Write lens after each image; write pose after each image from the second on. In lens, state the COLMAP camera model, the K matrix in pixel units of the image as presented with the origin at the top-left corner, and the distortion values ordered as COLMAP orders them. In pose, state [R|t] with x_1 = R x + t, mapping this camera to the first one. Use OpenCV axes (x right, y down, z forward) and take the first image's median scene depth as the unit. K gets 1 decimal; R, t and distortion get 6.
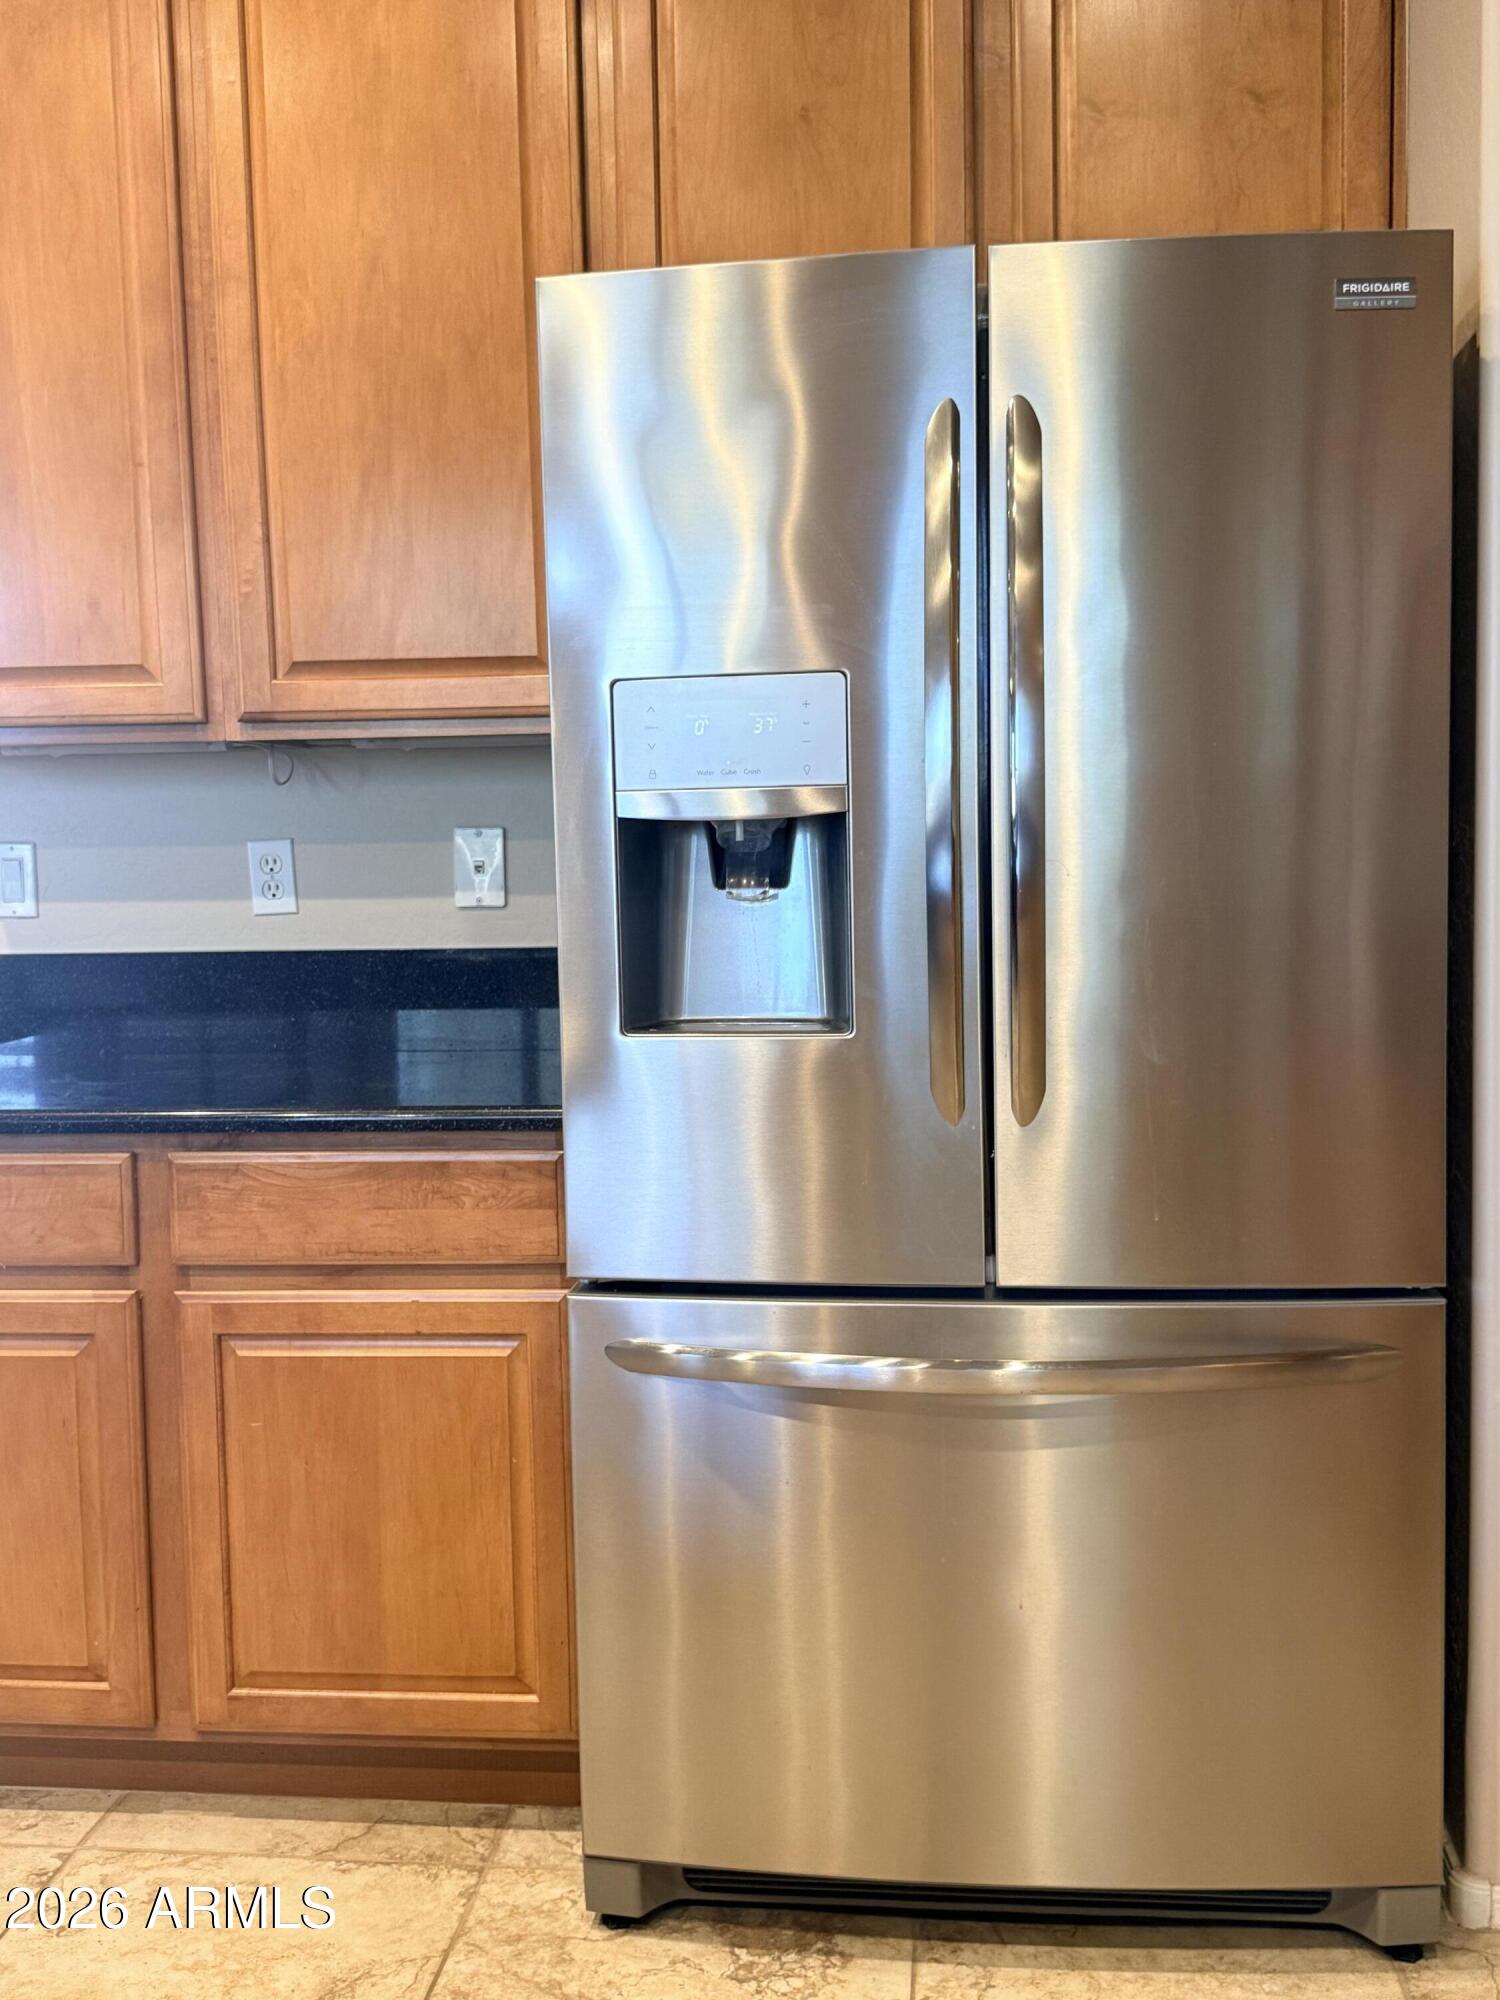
lens RADIAL K [[2092.7, 0, 750.0], [0, 2092.7, 1000.0], [0, 0, 1]] dist [0.149858, -0.322729]
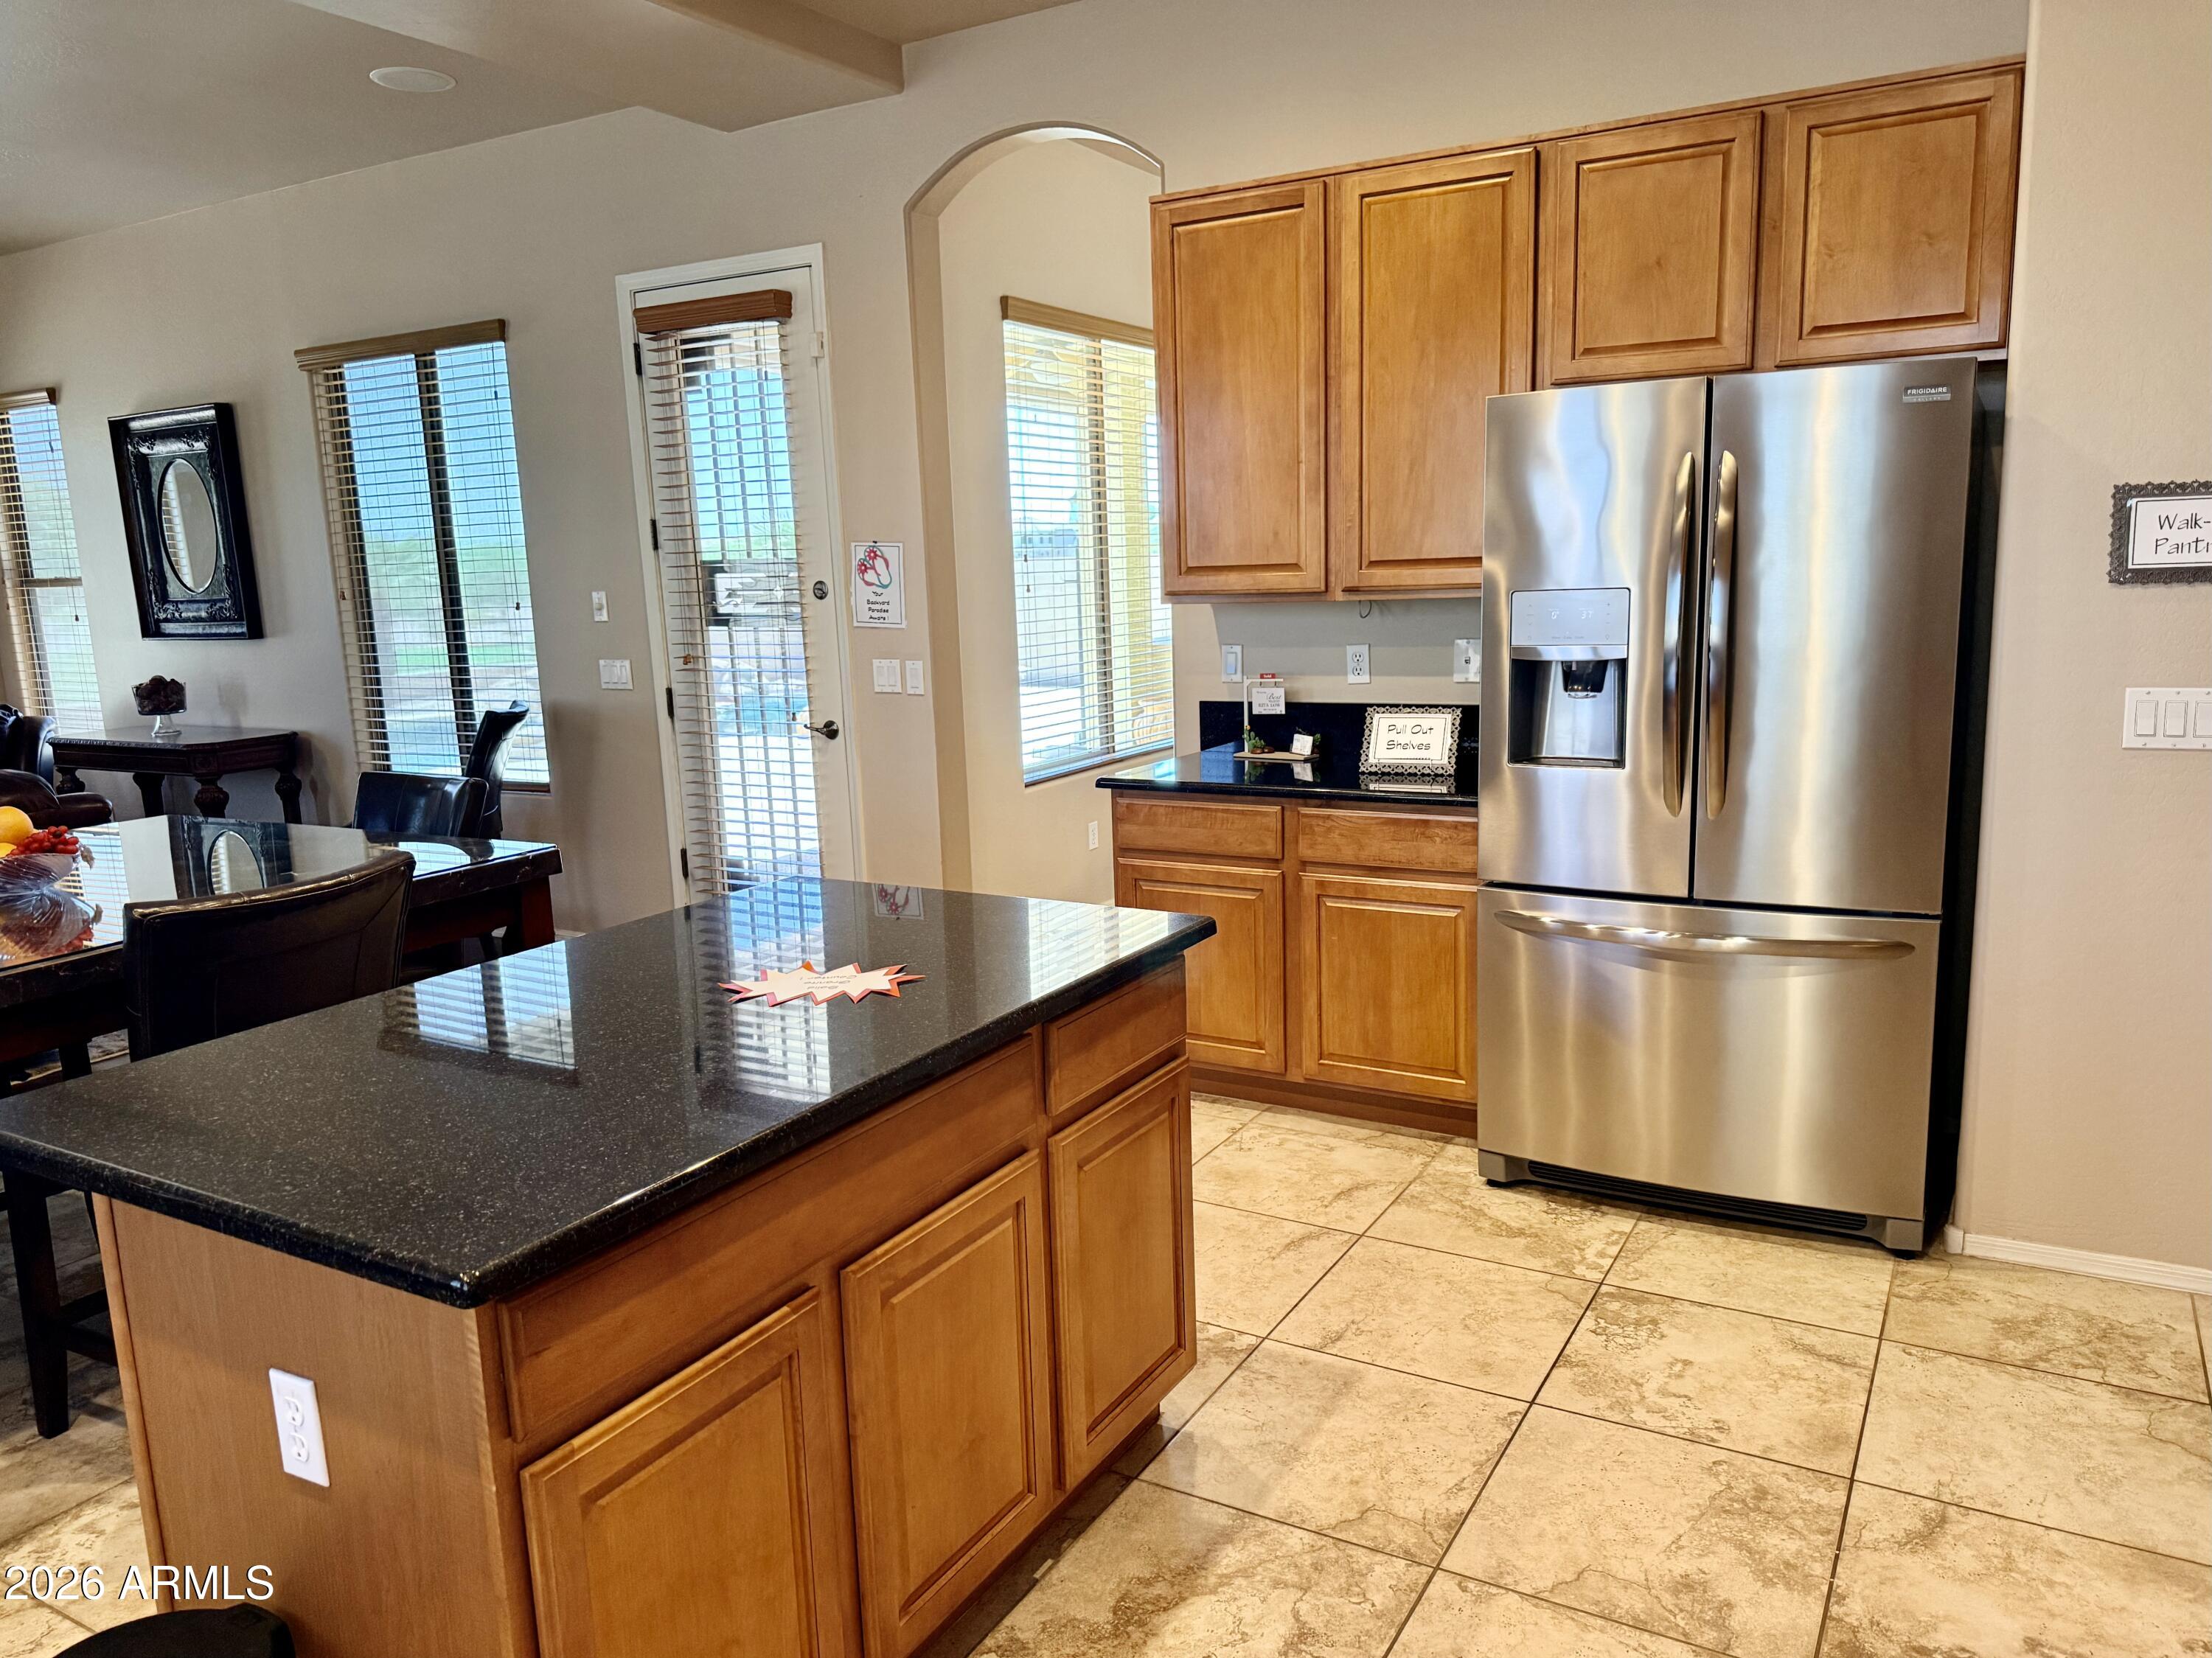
lens RADIAL K [[1557.2, 0, 1118.2], [0, 1557.2, 843.8], [0, 0, 1]] dist [0.155182, -0.283200]
pose [[0.921452, 0.062901, -0.383366, 0.156362], [-0.022897, 0.993883, 0.108036, -0.055083], [0.387817, -0.090772, 0.917256, -0.494587]]
